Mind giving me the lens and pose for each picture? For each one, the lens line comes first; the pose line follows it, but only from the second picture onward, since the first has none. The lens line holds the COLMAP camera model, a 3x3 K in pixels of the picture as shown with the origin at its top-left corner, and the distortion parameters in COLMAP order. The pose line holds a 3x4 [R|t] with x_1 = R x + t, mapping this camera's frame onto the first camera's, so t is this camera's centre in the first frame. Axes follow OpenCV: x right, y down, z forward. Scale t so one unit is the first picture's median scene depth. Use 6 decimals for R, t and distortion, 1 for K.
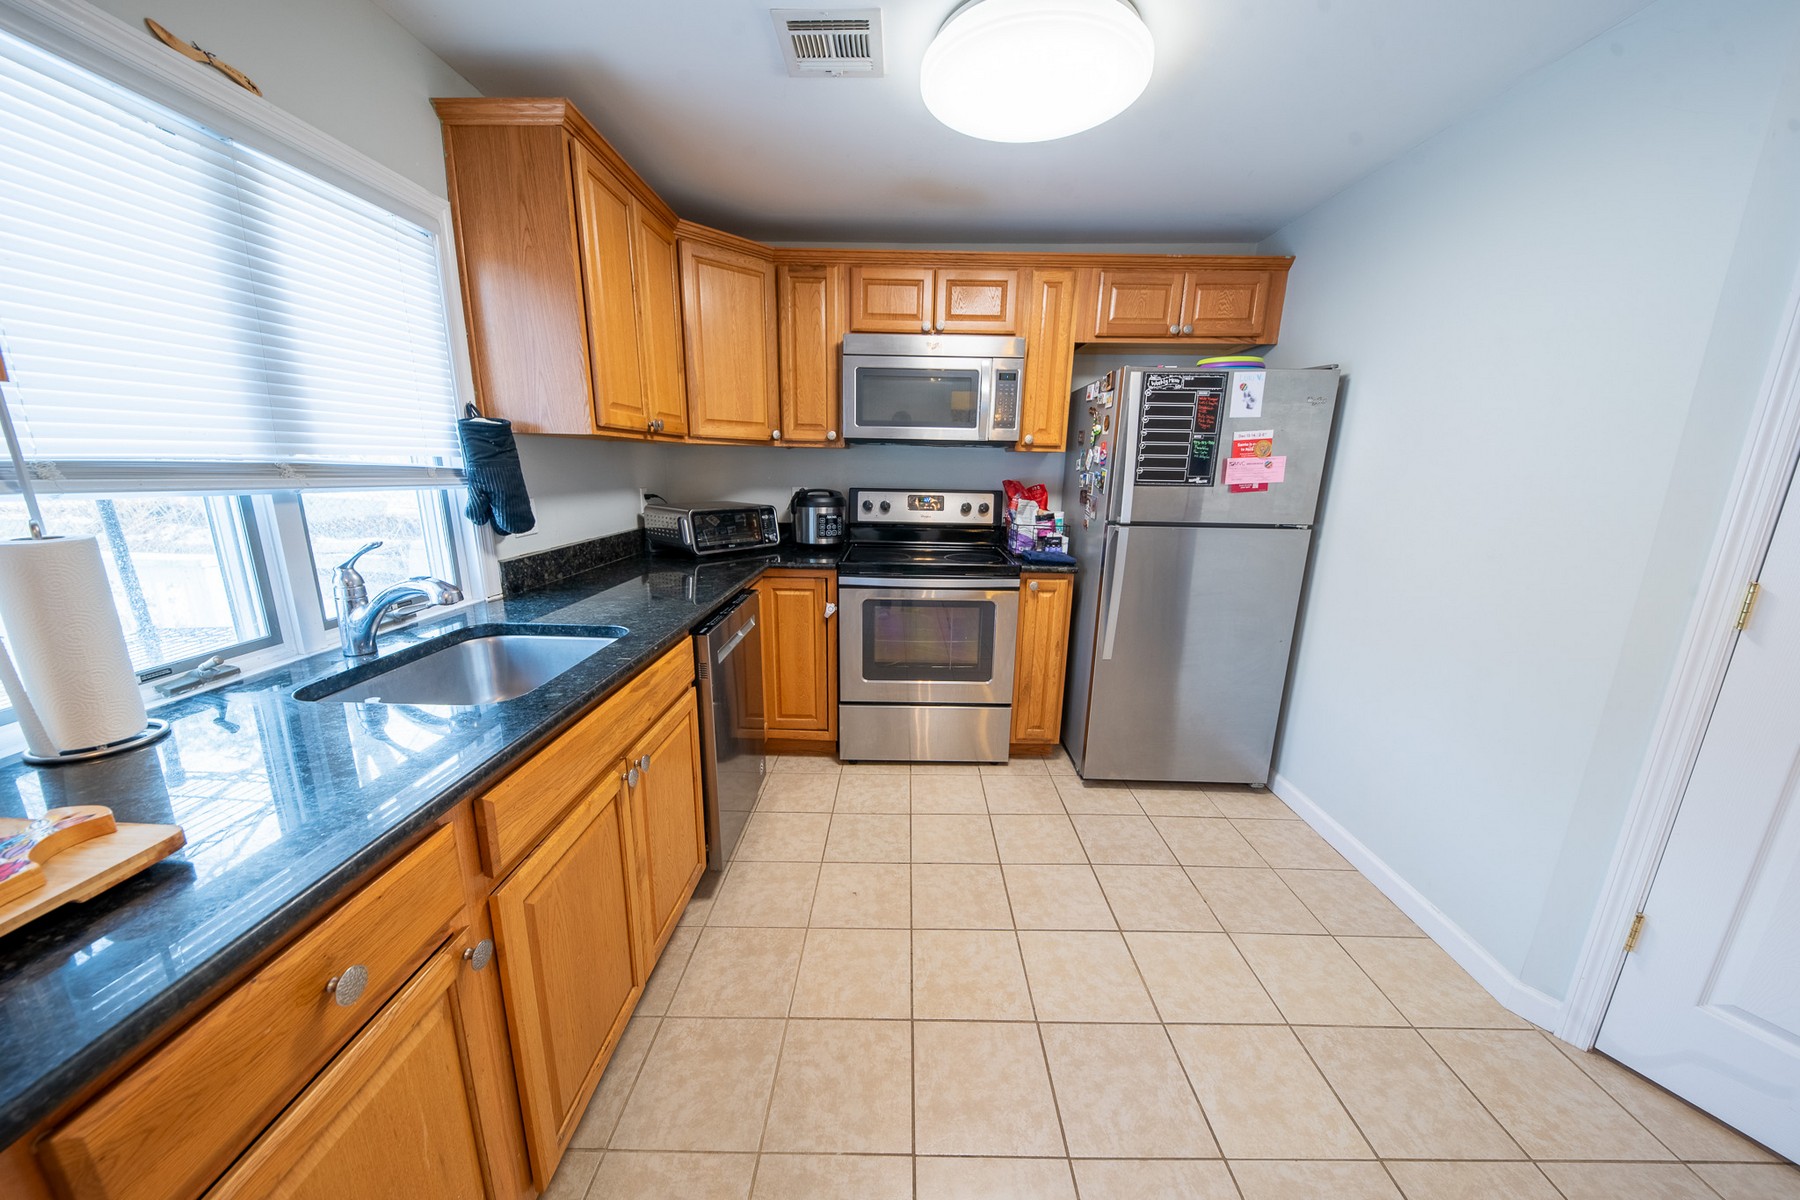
lens RADIAL K [[622.2, 0, 904.2], [0, 622.2, 616.9], [0, 0, 1]] dist [0.010807, -0.005204]
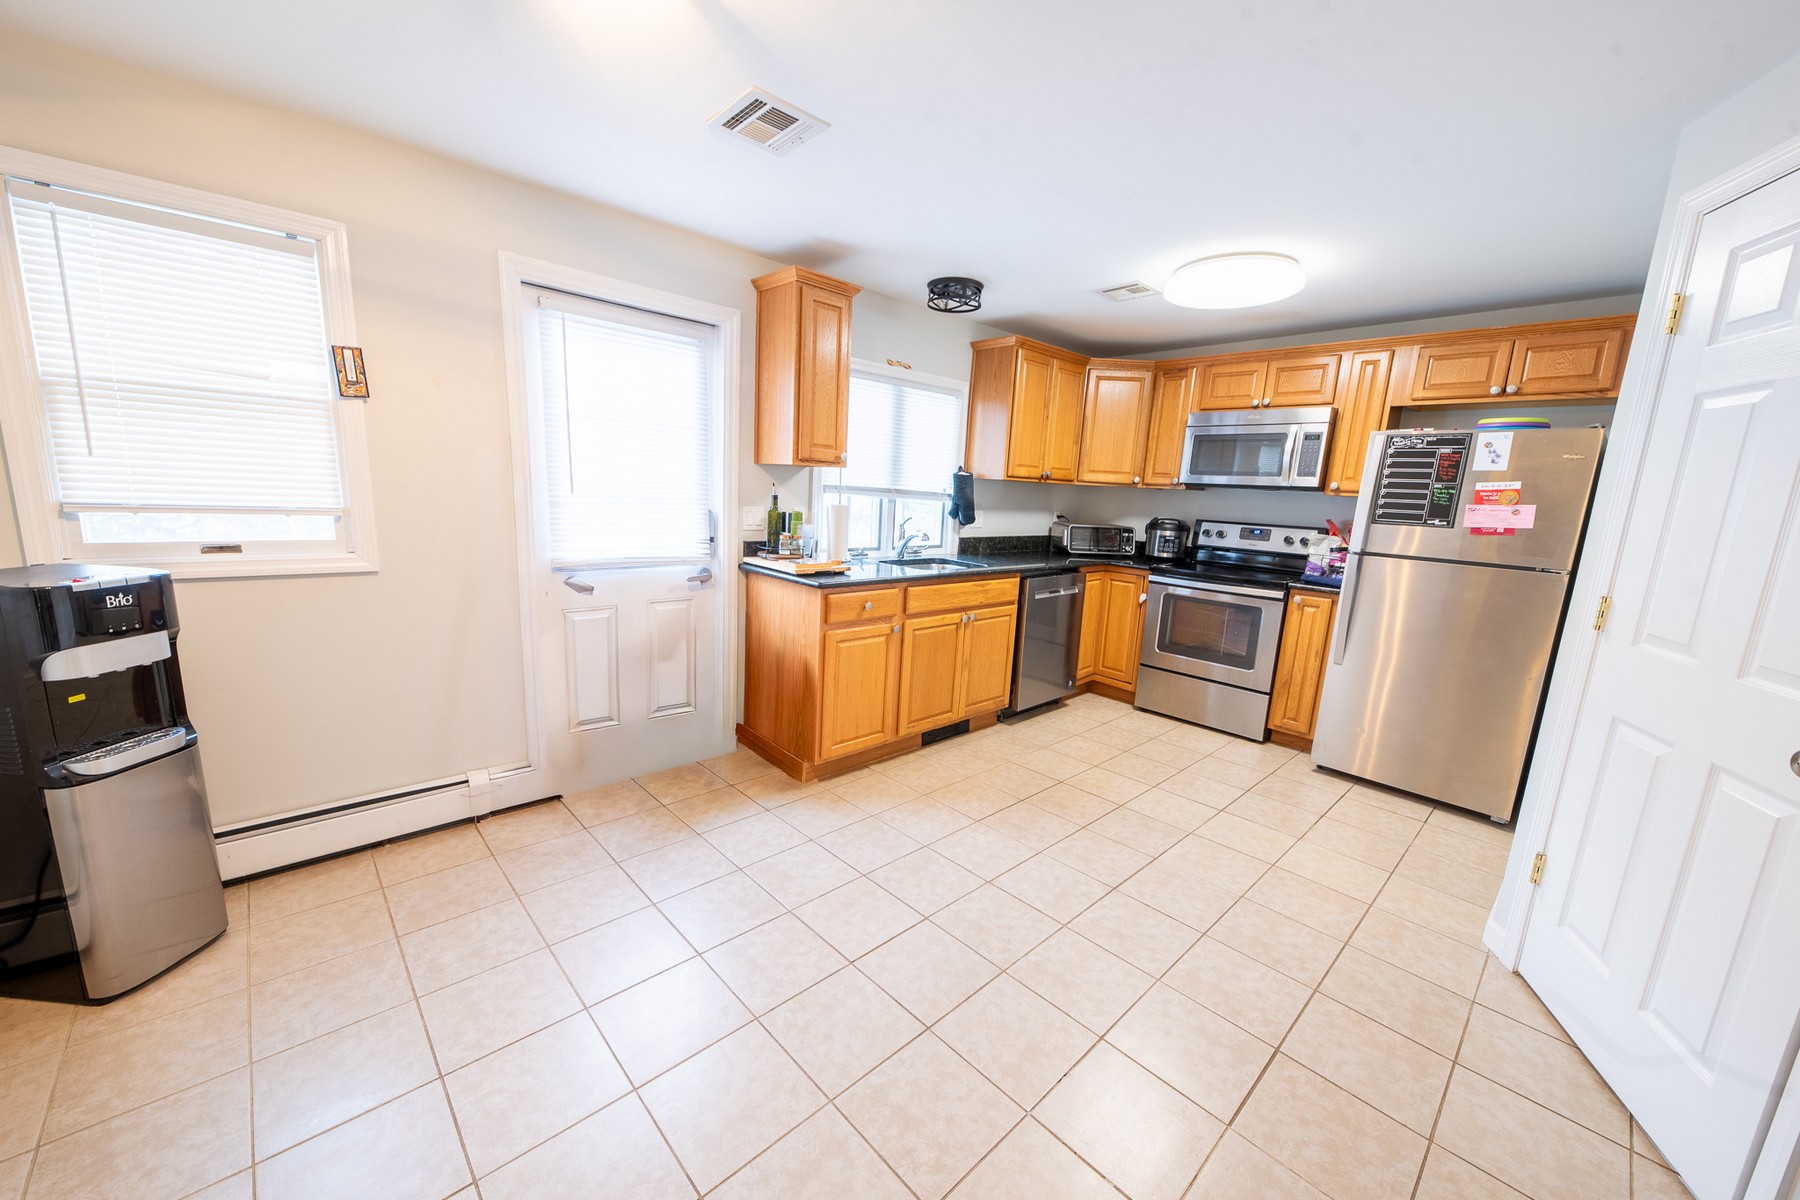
lens RADIAL K [[663.3, 0, 891.0], [0, 663.3, 623.6], [0, 0, 1]] dist [-0.007139, -0.000324]
pose [[0.681722, 0.164561, -0.712864, 0.620208], [-0.210902, 0.977215, 0.023897, 0.140812], [0.700554, 0.134053, 0.700895, -0.516787]]
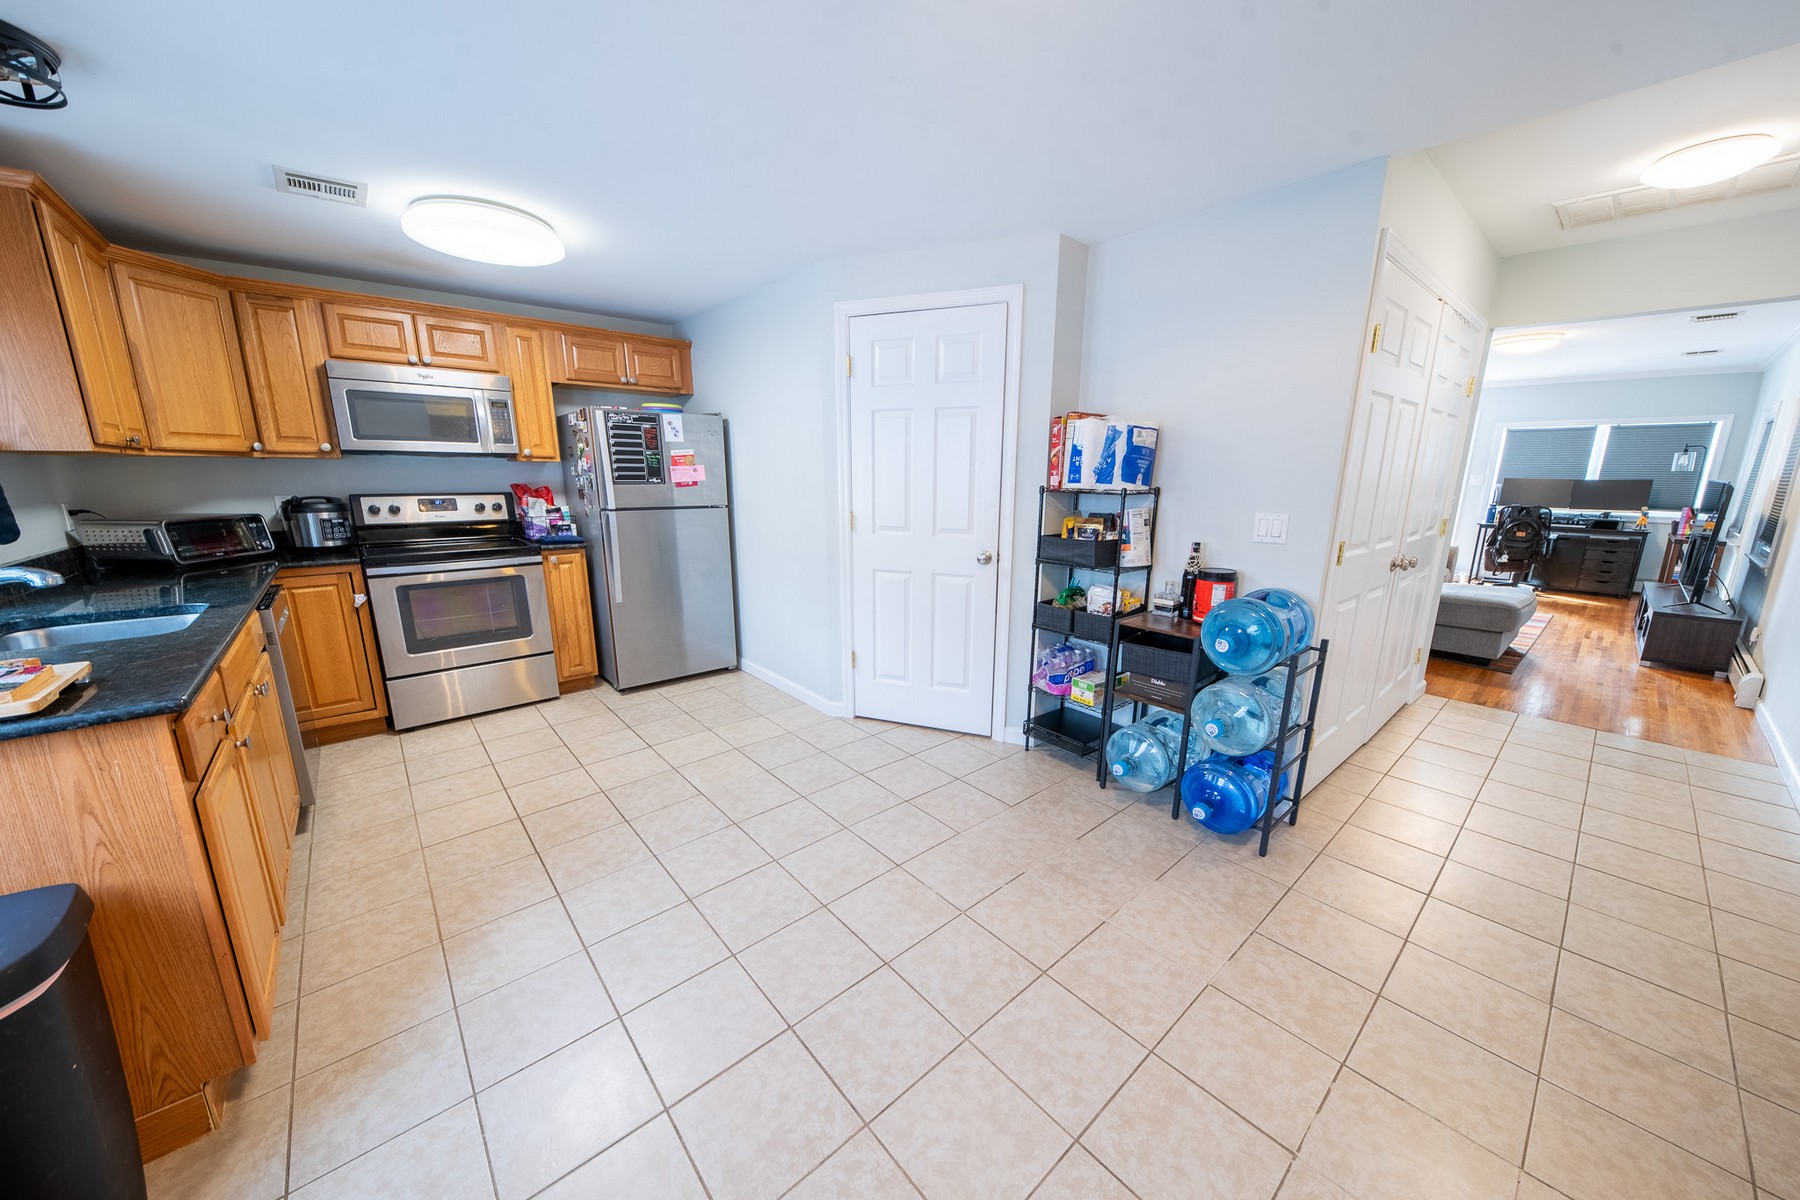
lens RADIAL K [[622.2, 0, 904.6], [0, 622.2, 617.7], [0, 0, 1]] dist [0.010807, -0.005204]
pose [[0.747802, -0.164332, 0.643263, -0.120403], [0.168182, 0.984169, 0.055908, 0.130246], [-0.642267, 0.066378, 0.763601, -0.541566]]
